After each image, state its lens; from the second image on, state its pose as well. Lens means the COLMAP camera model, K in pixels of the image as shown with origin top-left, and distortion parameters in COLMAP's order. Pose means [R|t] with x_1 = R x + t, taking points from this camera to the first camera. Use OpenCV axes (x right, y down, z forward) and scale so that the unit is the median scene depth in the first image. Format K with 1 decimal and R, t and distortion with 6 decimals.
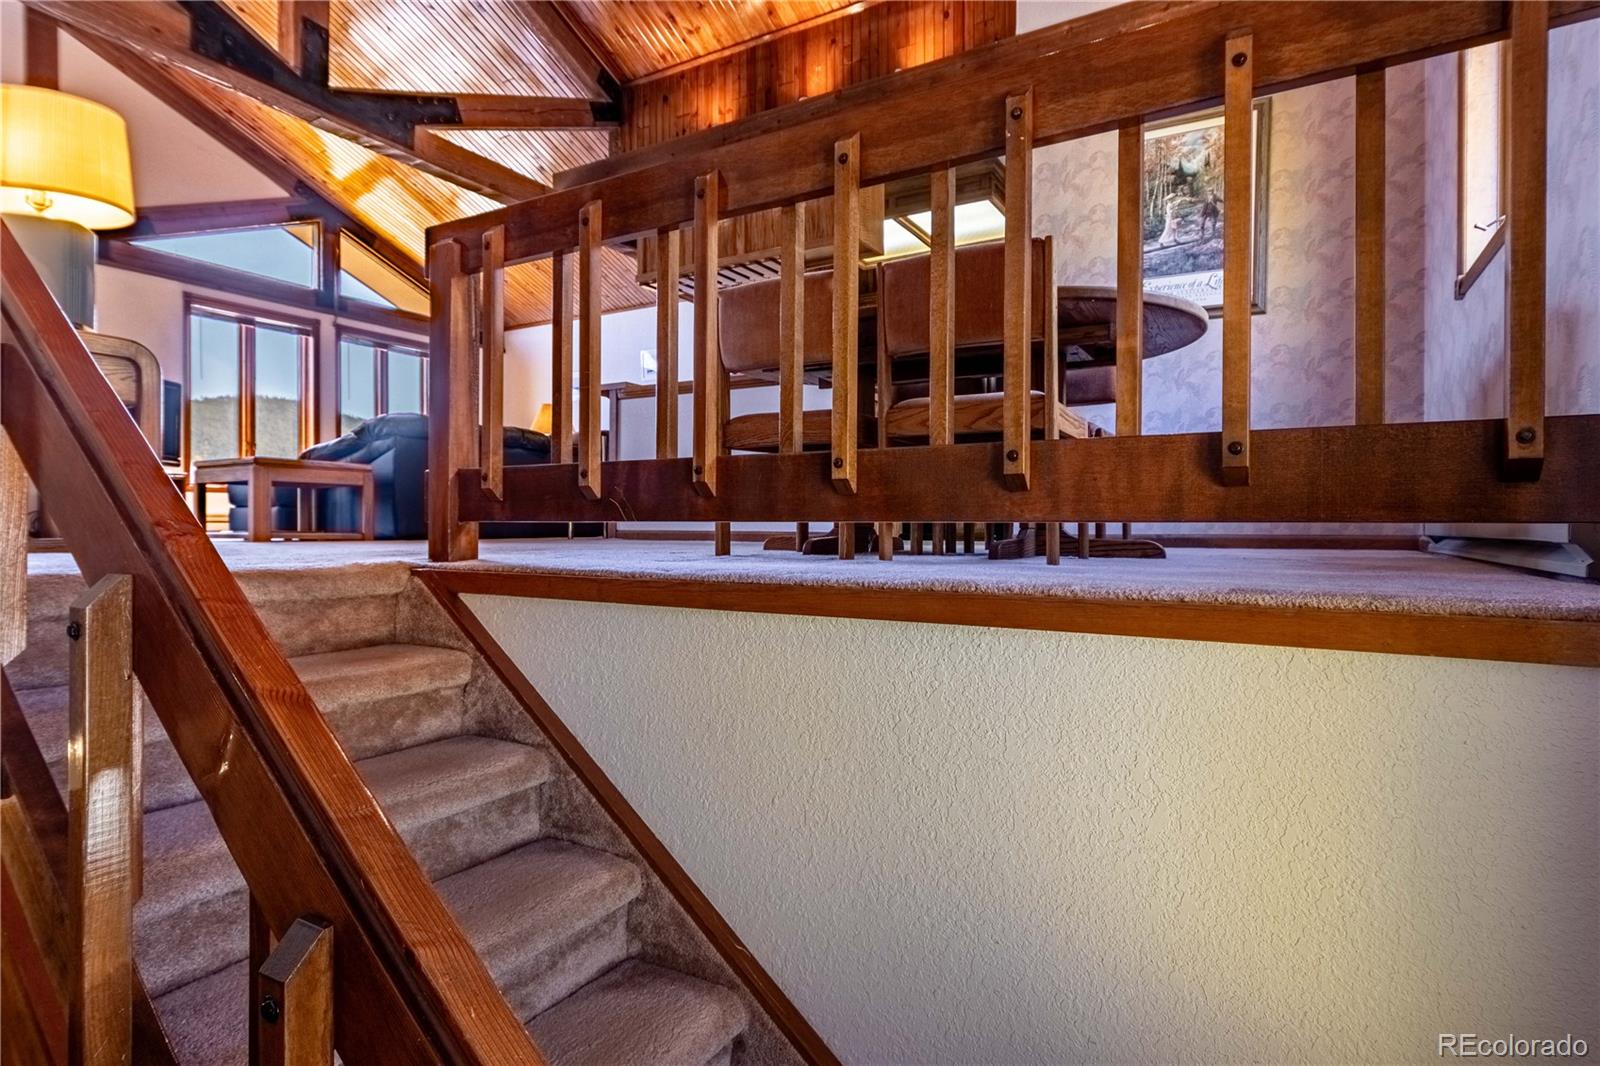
lens RADIAL K [[799.1, 0, 811.6], [0, 799.1, 523.8], [0, 0, 1]] dist [-0.003993, -0.000154]
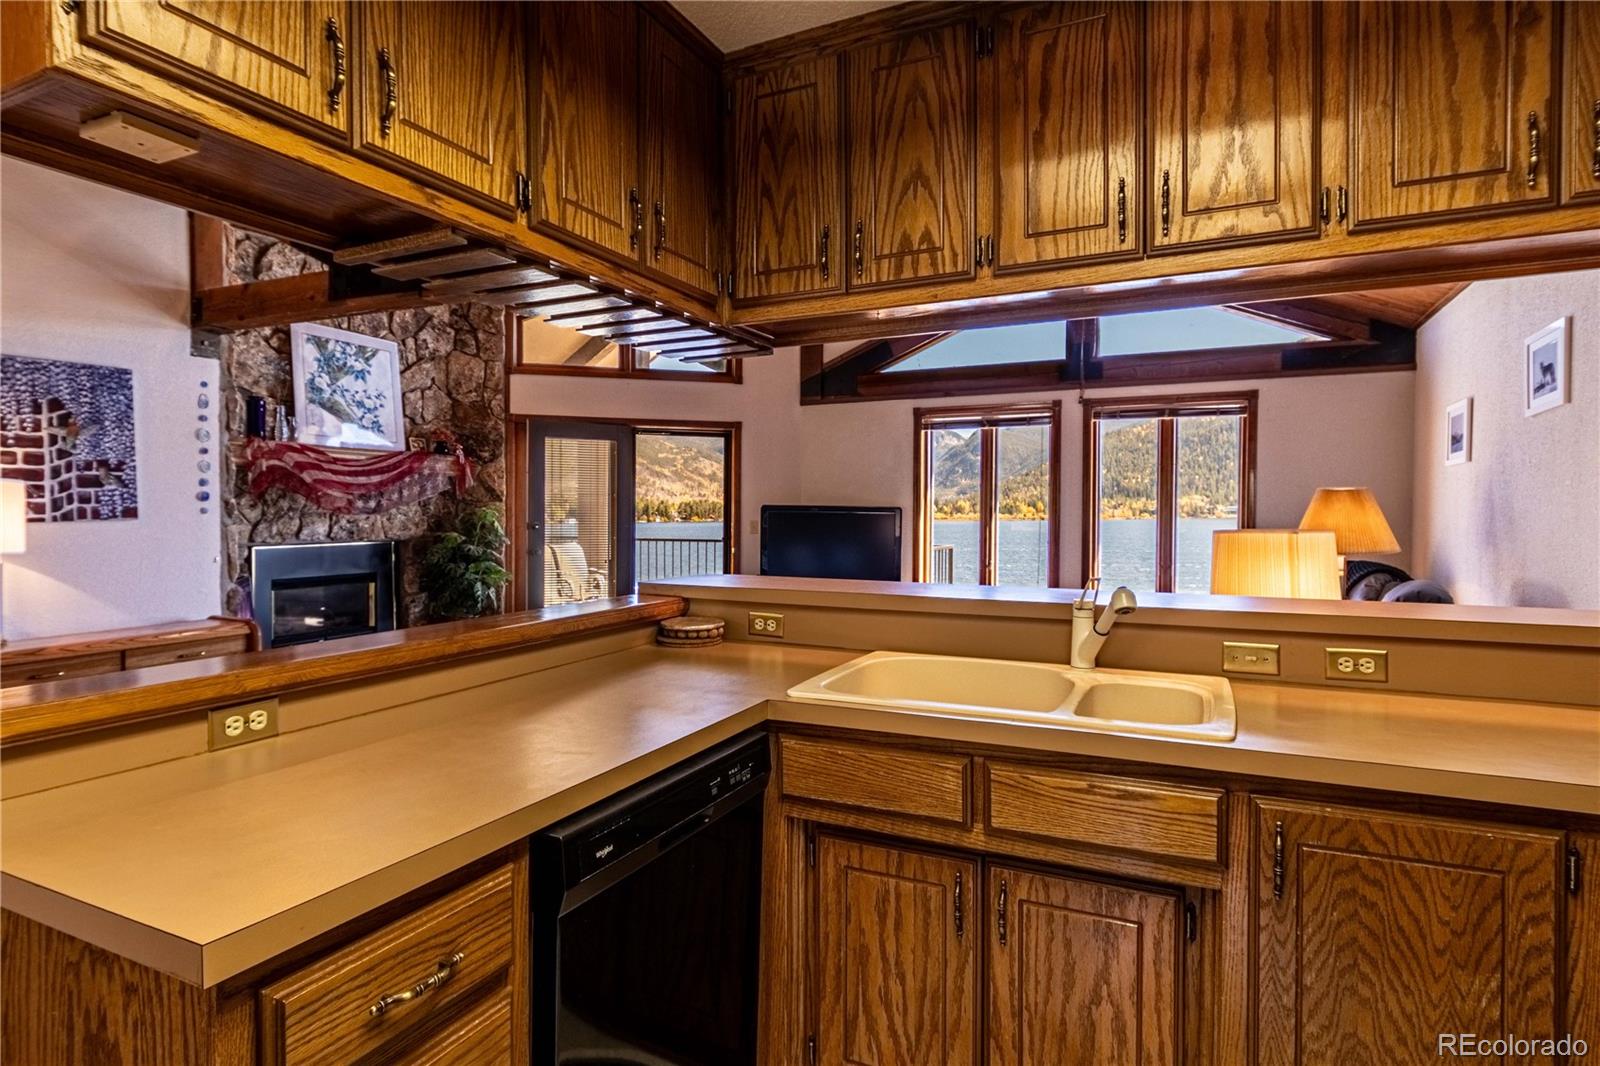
lens RADIAL K [[837.1, 0, 827.7], [0, 837.1, 529.3], [0, 0, 1]] dist [0.000901, -0.001827]
pose [[0.095229, 0.021745, -0.995218, 0.262060], [-0.009013, 0.999739, 0.020981, -0.217379], [0.995415, 0.006972, 0.095400, 1.045263]]
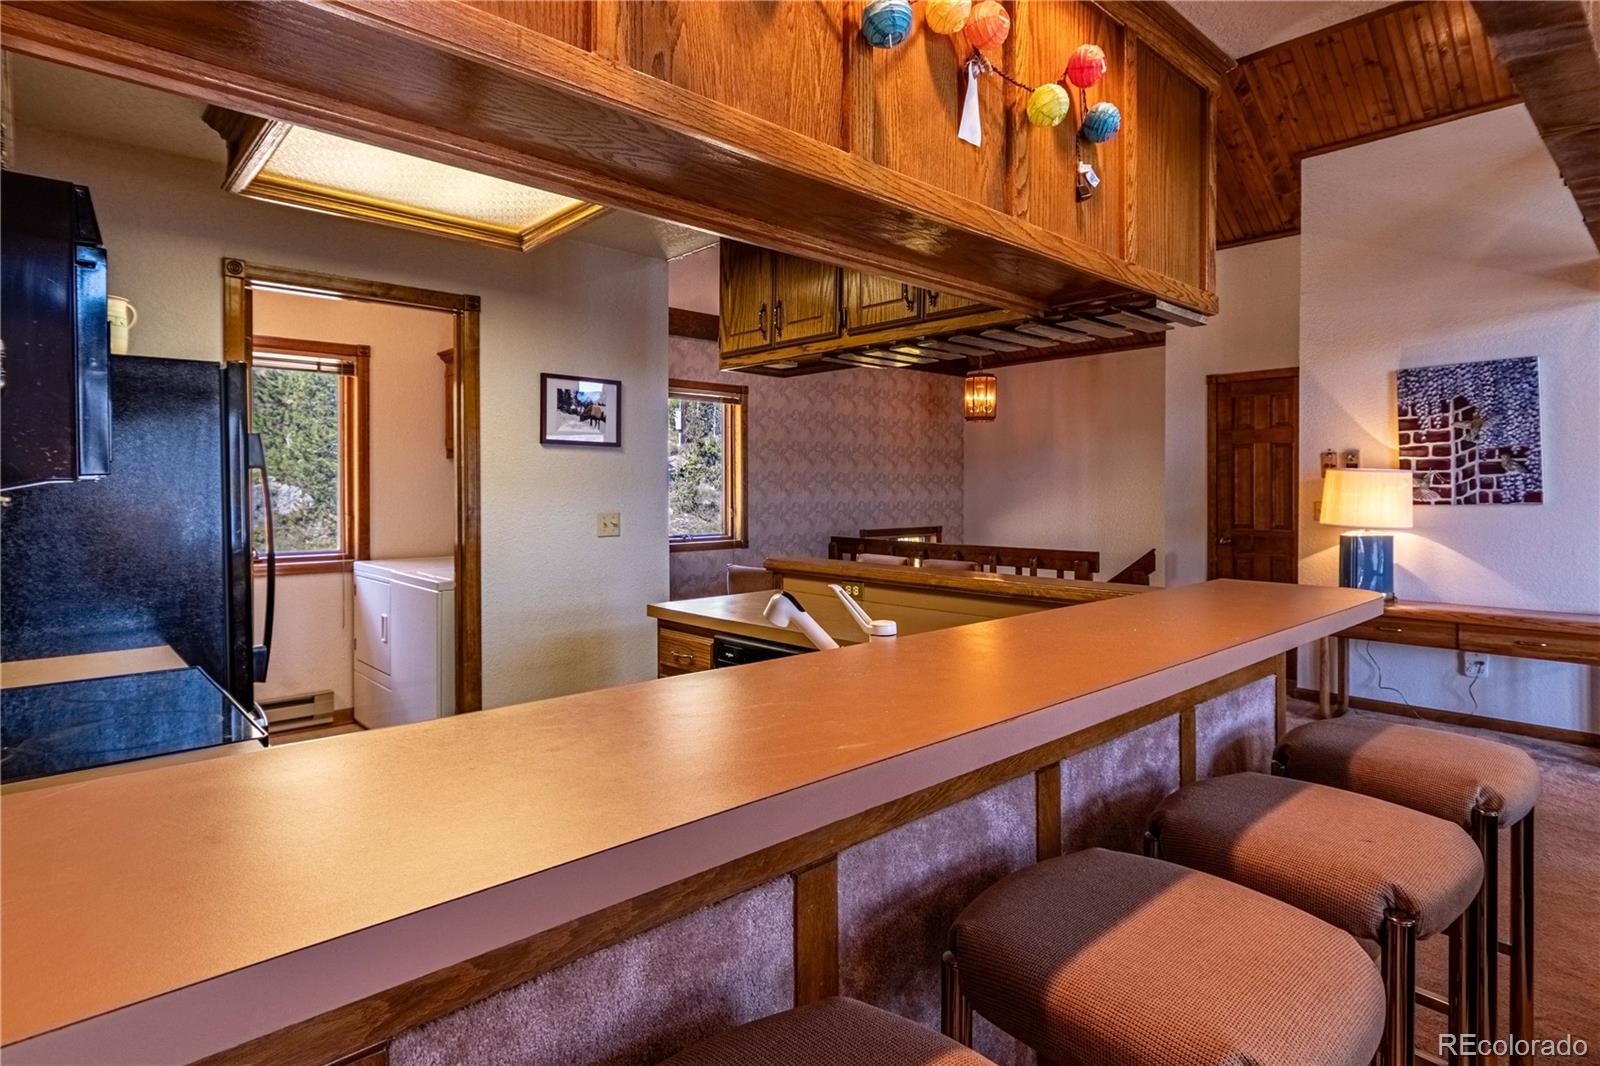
lens RADIAL K [[870.8, 0, 781.3], [0, 870.8, 494.5], [0, 0, 1]] dist [-0.002644, 0.000029]
pose [[-0.950611, -0.003950, 0.310359, -0.155290], [0.000210, 0.999911, 0.013372, -0.224443], [-0.310385, 0.012776, -0.950525, 1.477743]]
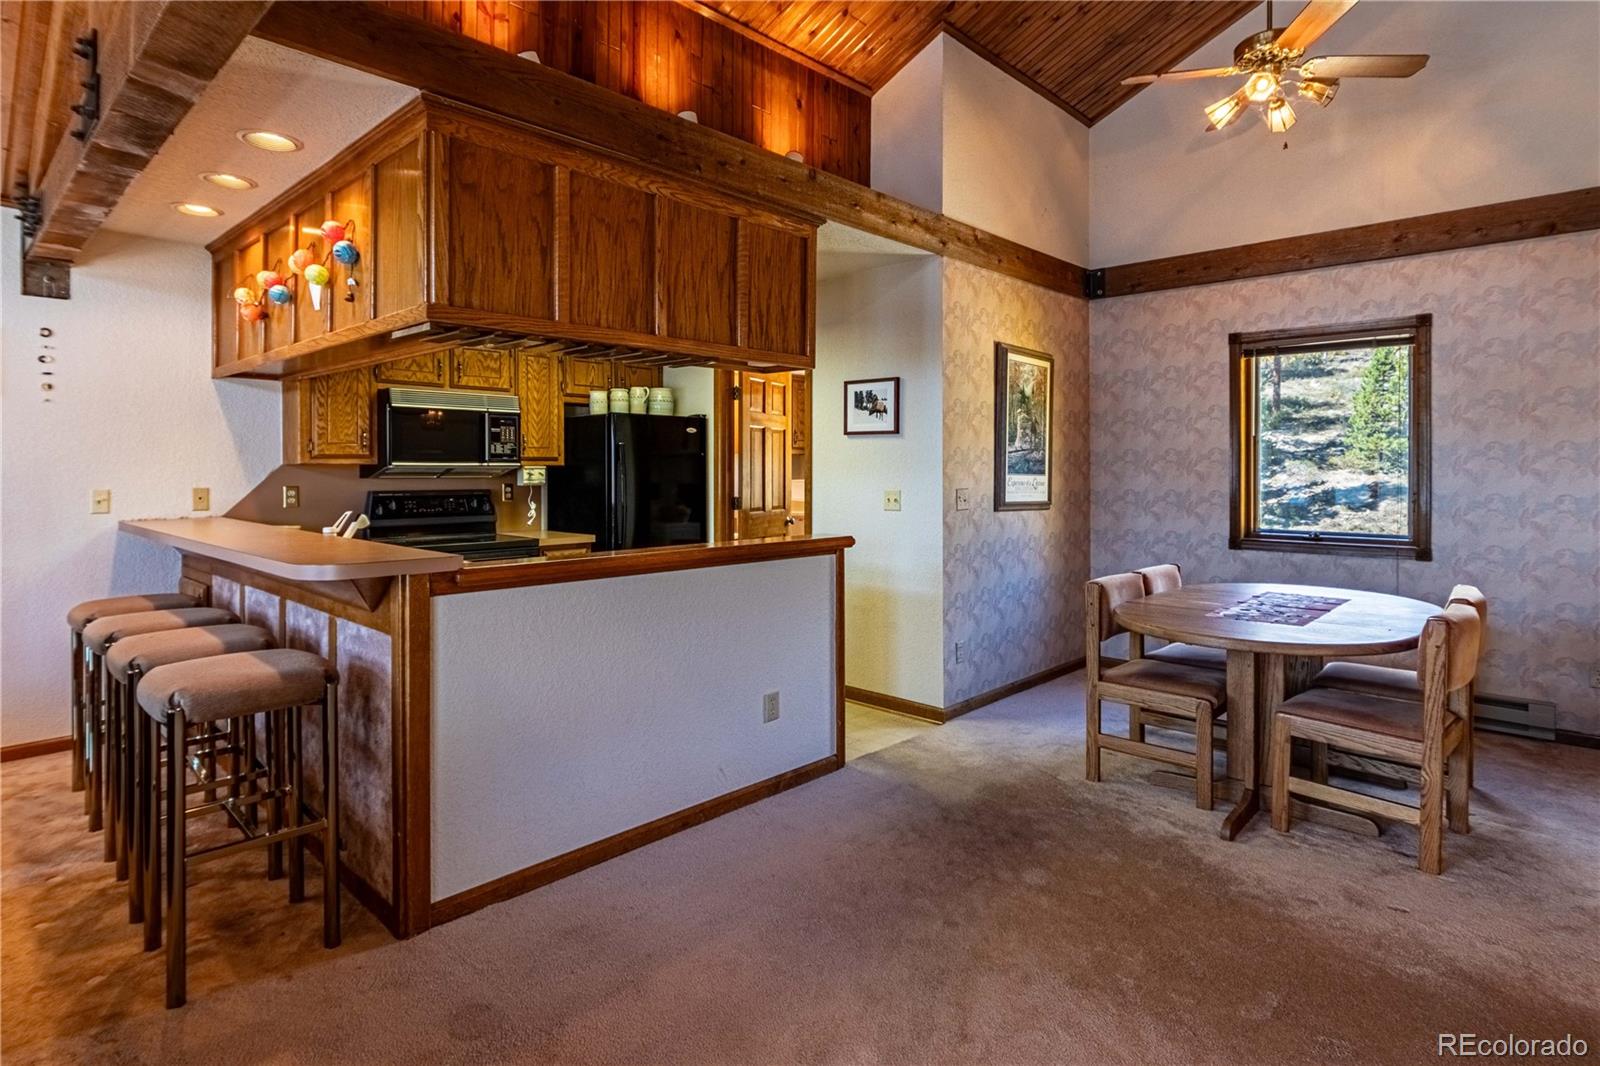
lens RADIAL K [[842.3, 0, 800.0], [0, 842.3, 469.5], [0, 0, 1]] dist [0.000456, -0.000319]
pose [[0.245615, -0.002925, 0.969363, -0.627974], [0.005639, 0.999983, 0.001589, -0.221665], [-0.969351, 0.005076, 0.245628, 0.694280]]
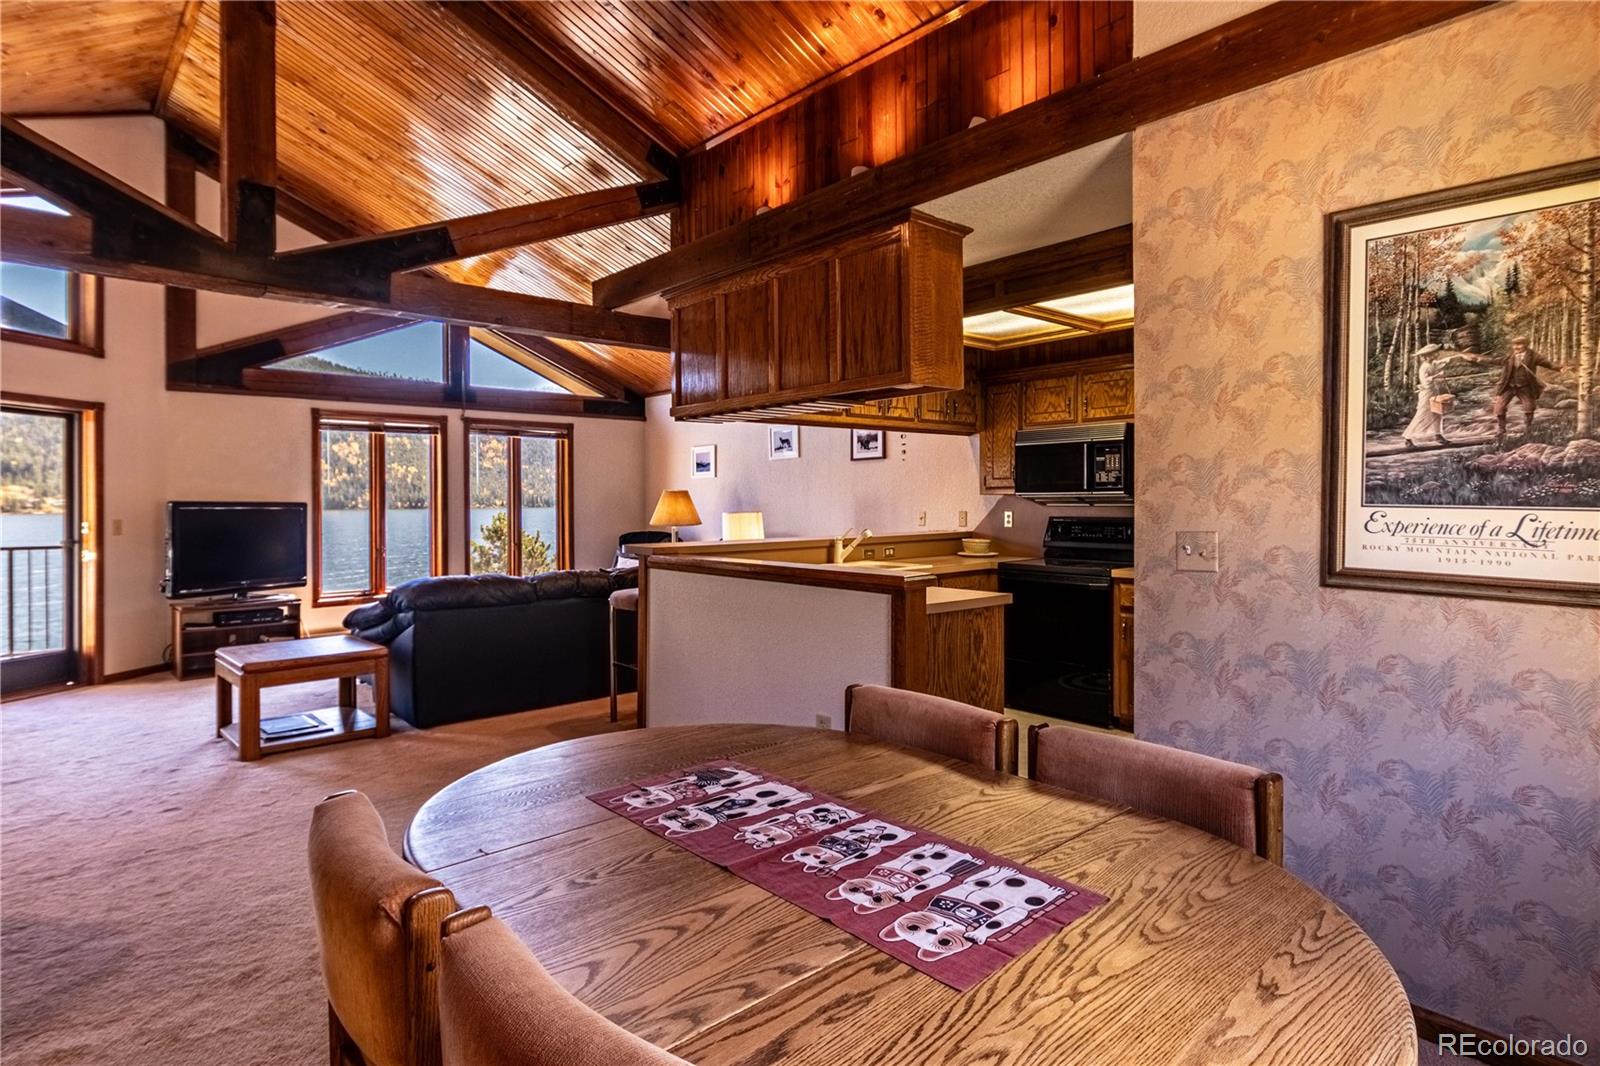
lens RADIAL K [[826.3, 0, 802.3], [0, 826.3, 508.0], [0, 0, 1]] dist [-0.003186, -0.001408]
pose [[0.951816, -0.005632, -0.306619, 0.158749], [0.006868, 0.999972, 0.002955, -0.215687], [0.306594, -0.004918, 0.951828, 0.259829]]
